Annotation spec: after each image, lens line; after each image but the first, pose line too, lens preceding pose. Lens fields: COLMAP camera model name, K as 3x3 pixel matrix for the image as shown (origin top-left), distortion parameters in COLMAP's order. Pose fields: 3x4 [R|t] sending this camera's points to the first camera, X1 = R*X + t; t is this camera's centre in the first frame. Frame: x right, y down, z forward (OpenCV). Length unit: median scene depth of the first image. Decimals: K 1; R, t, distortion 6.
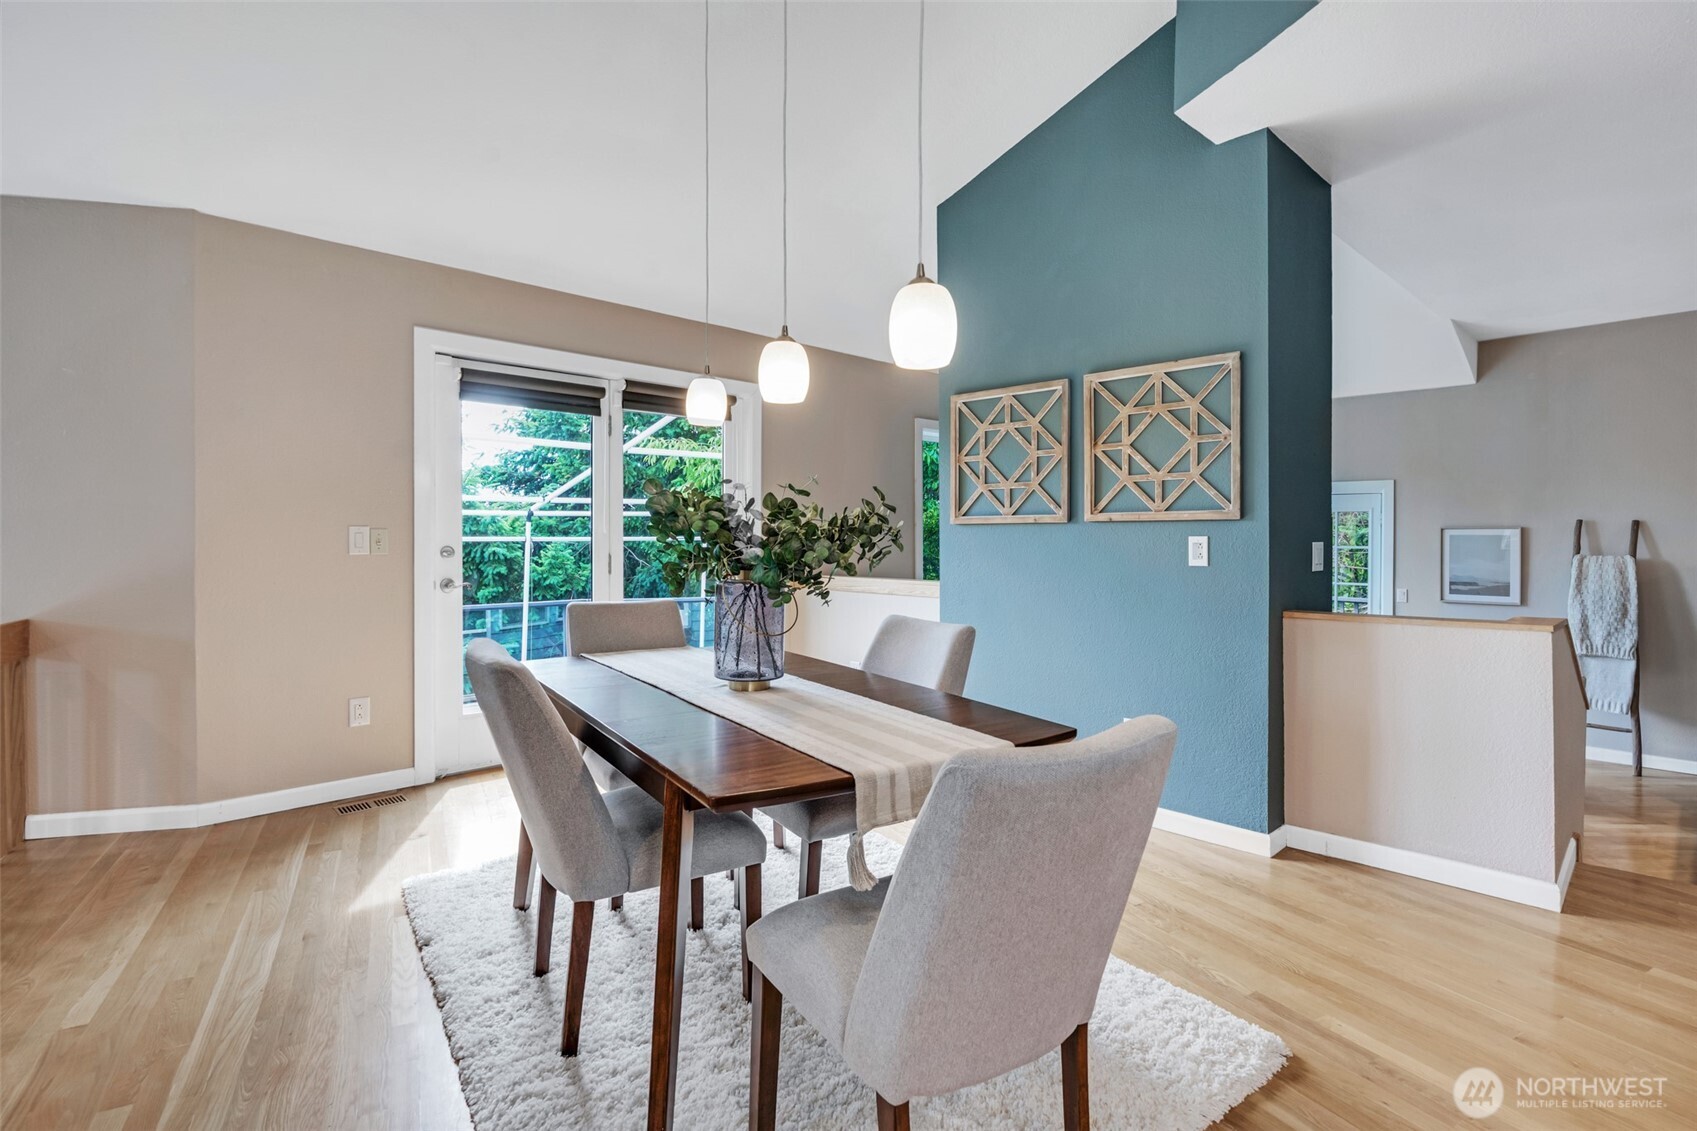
lens RADIAL K [[790.8, 0, 847.2], [0, 790.8, 542.6], [0, 0, 1]] dist [-0.003924, 0.000698]
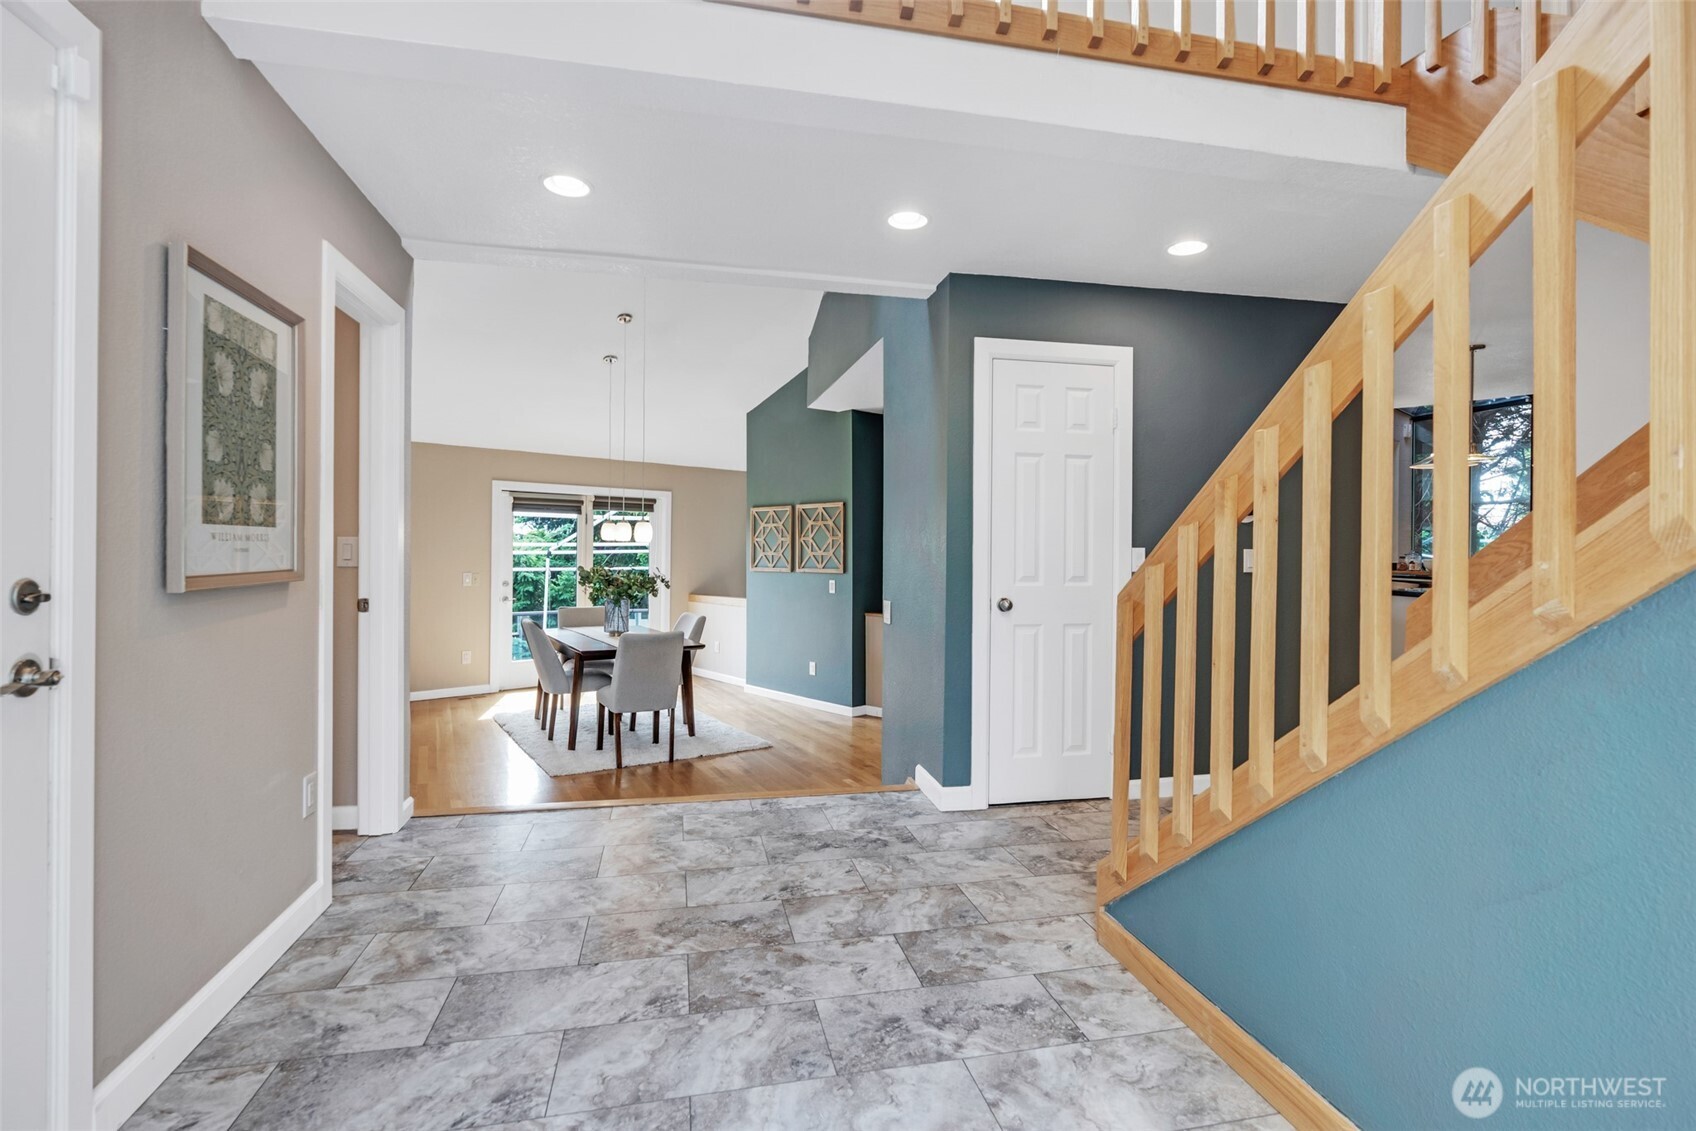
lens RADIAL K [[790.3, 0, 846.7], [0, 790.3, 542.6], [0, 0, 1]] dist [-0.003924, 0.000698]
pose [[0.999586, 0.003797, -0.028527, 0.458727], [-0.004388, 0.999777, -0.020680, -0.057636], [0.028442, 0.020796, 0.999379, -1.074332]]
